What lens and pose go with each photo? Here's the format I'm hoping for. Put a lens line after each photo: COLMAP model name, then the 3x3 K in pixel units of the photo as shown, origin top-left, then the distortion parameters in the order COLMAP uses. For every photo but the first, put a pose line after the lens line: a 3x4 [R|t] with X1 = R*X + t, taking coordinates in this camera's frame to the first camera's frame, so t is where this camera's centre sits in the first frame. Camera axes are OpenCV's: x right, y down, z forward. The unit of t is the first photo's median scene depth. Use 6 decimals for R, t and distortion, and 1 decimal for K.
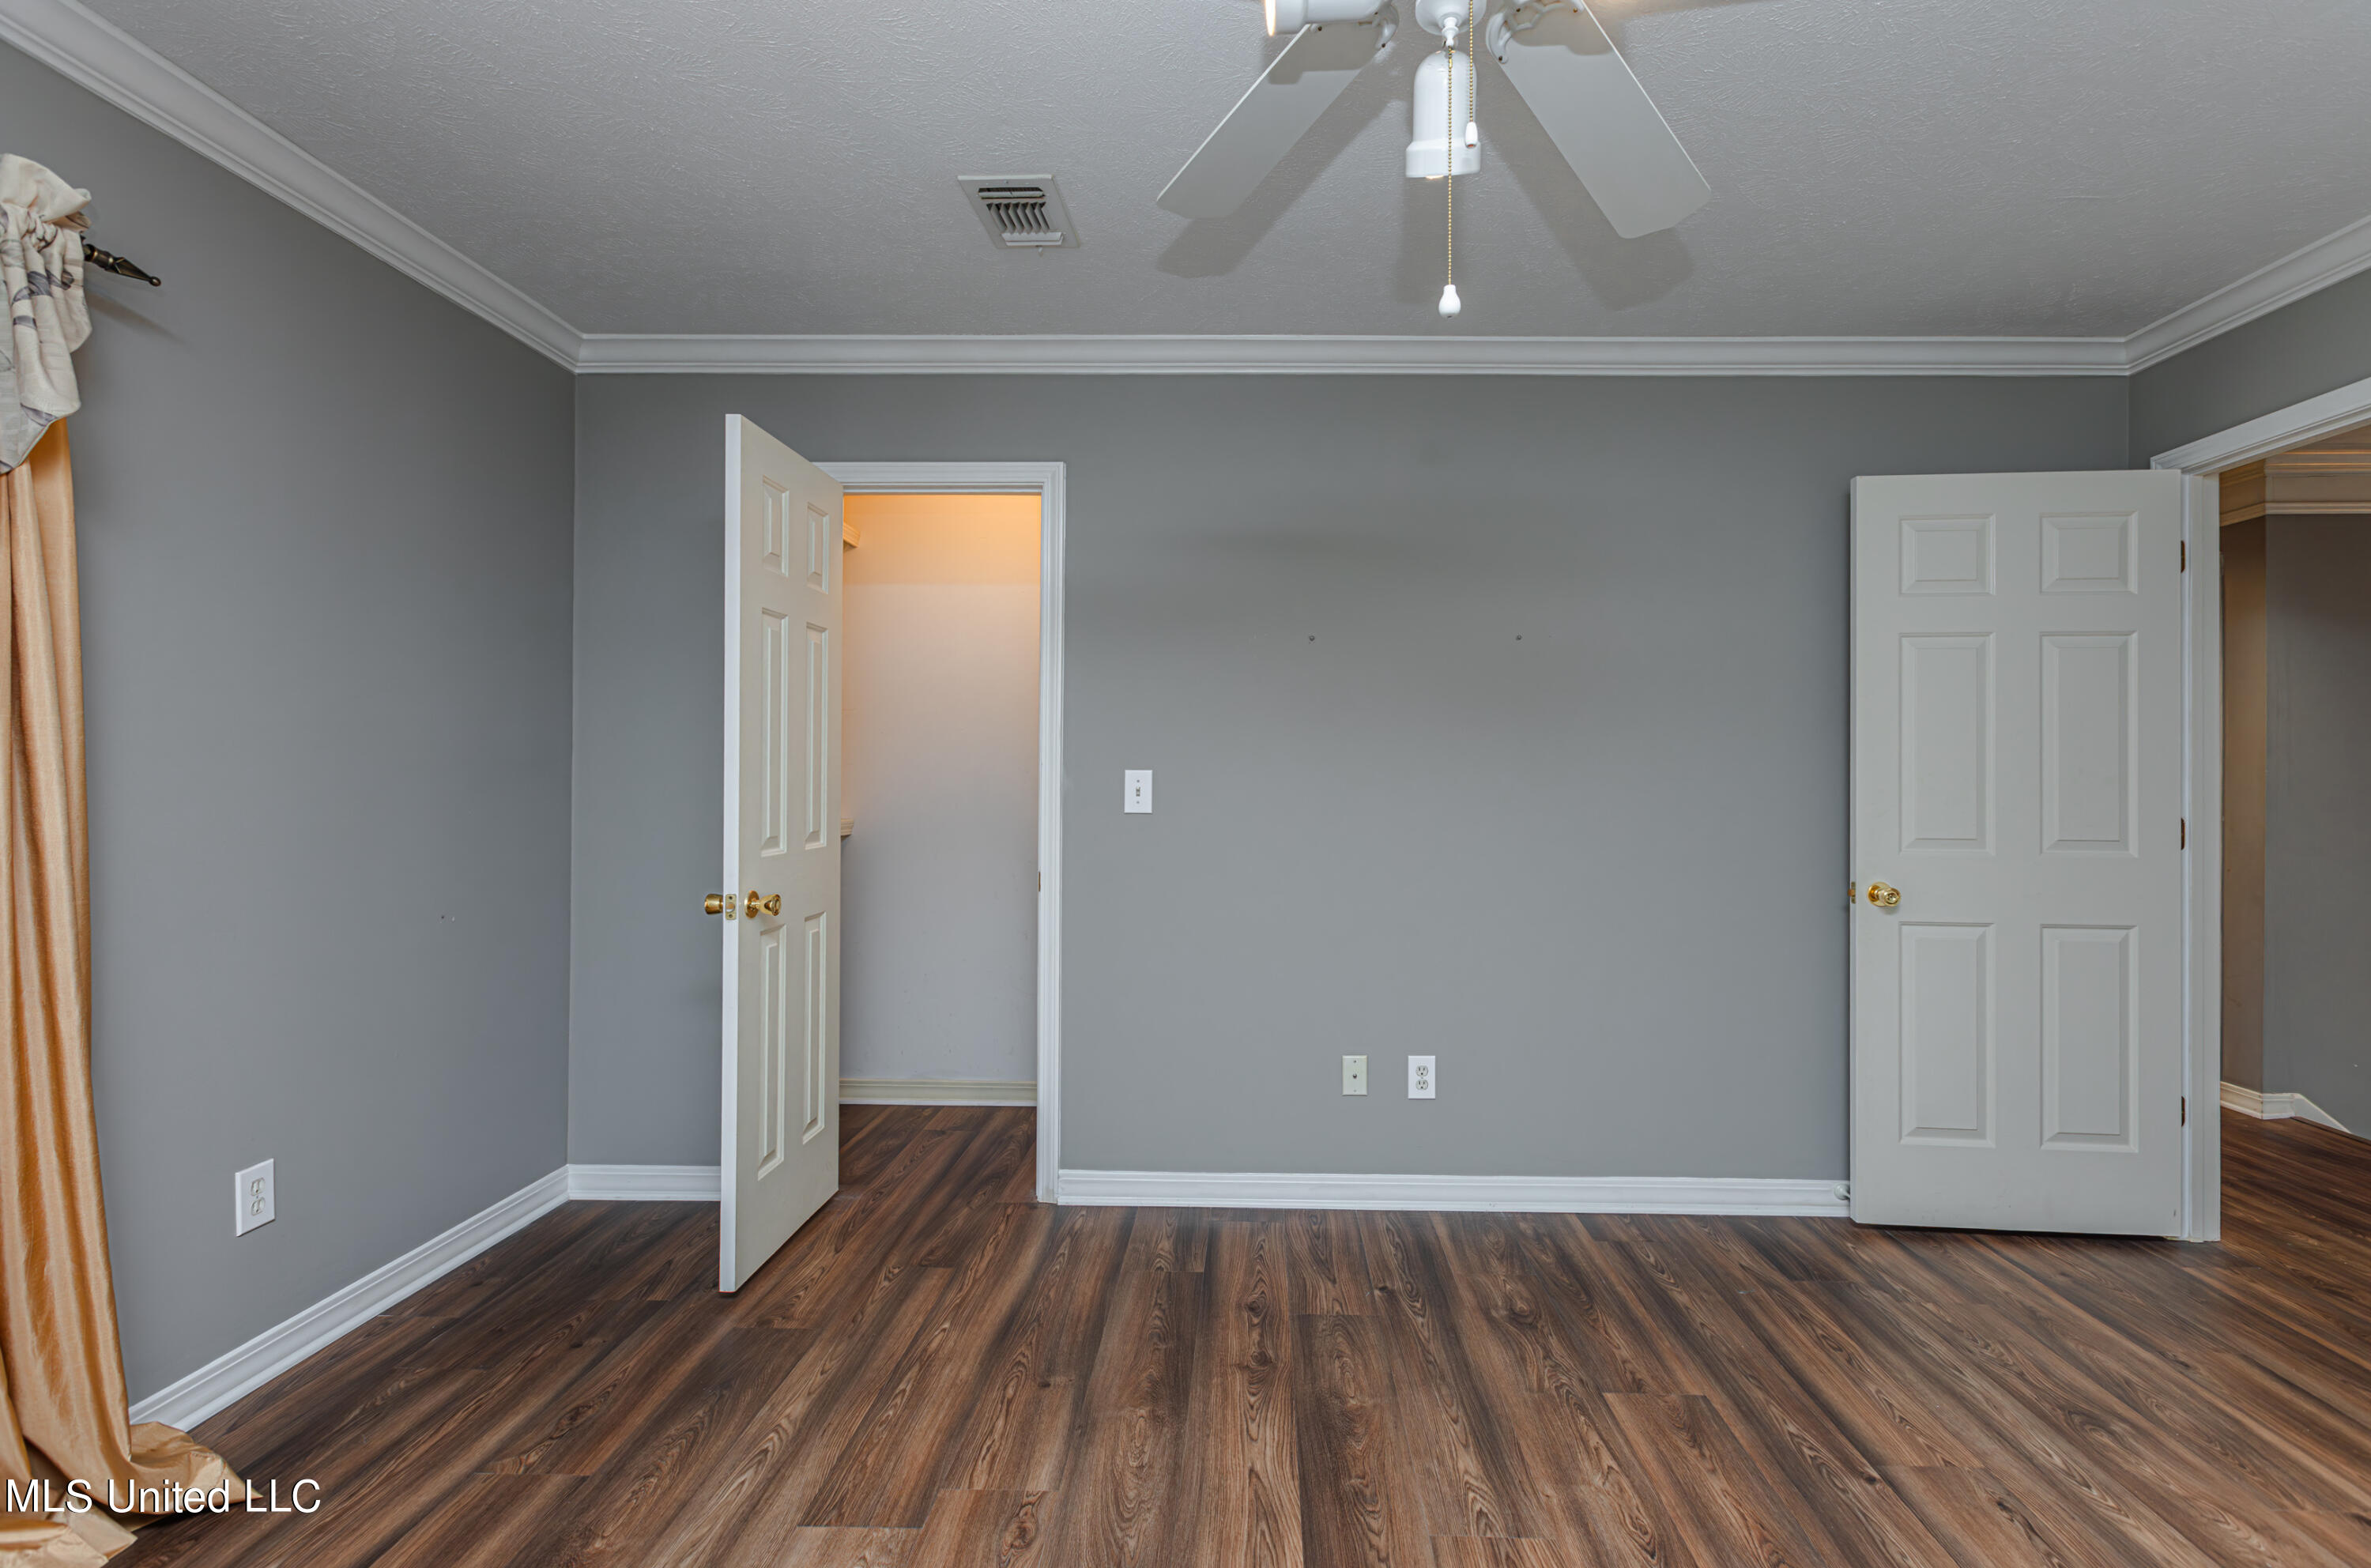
lens RADIAL K [[1078.8, 0, 1199.6], [0, 1078.8, 773.7], [0, 0, 1]] dist [0.002904, -0.001046]
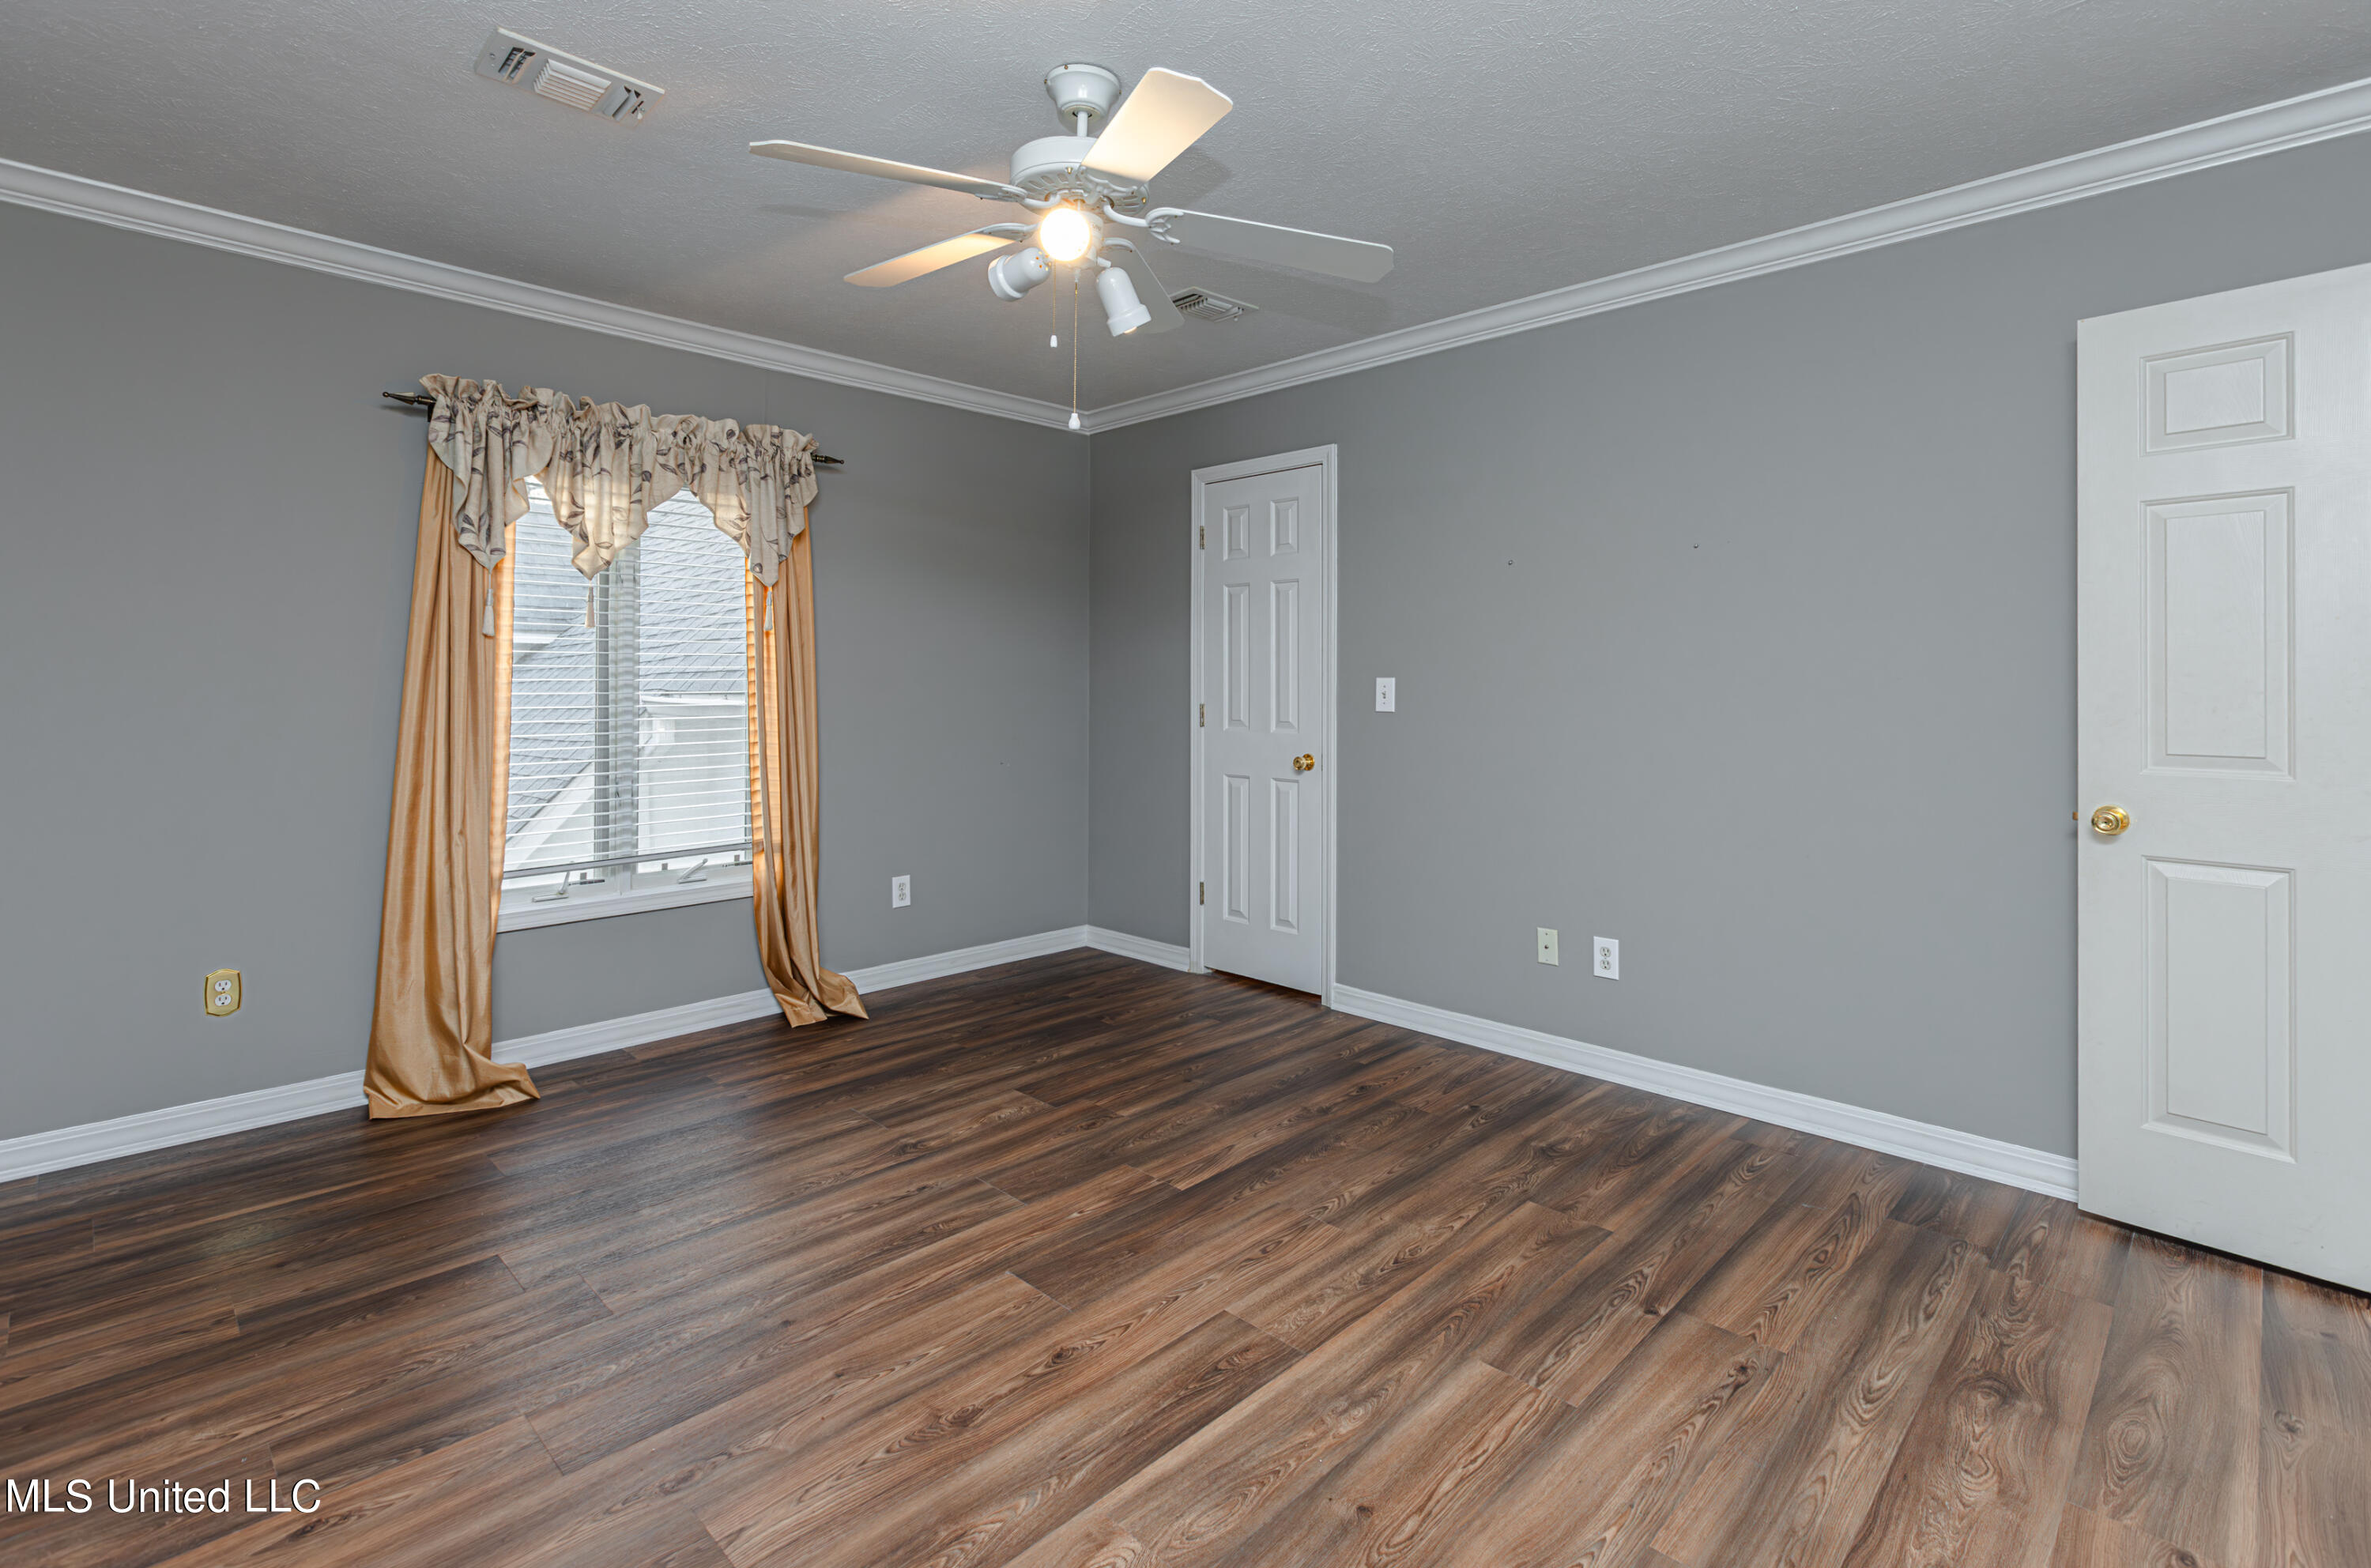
lens RADIAL K [[1078.8, 0, 1182.3], [0, 1078.8, 692.0], [0, 0, 1]] dist [0.002904, -0.001046]
pose [[0.730159, 0.000415, -0.683278, 0.859461], [0.005955, 0.999958, 0.006971, 0.003625], [0.683252, -0.009159, 0.730125, -0.113894]]
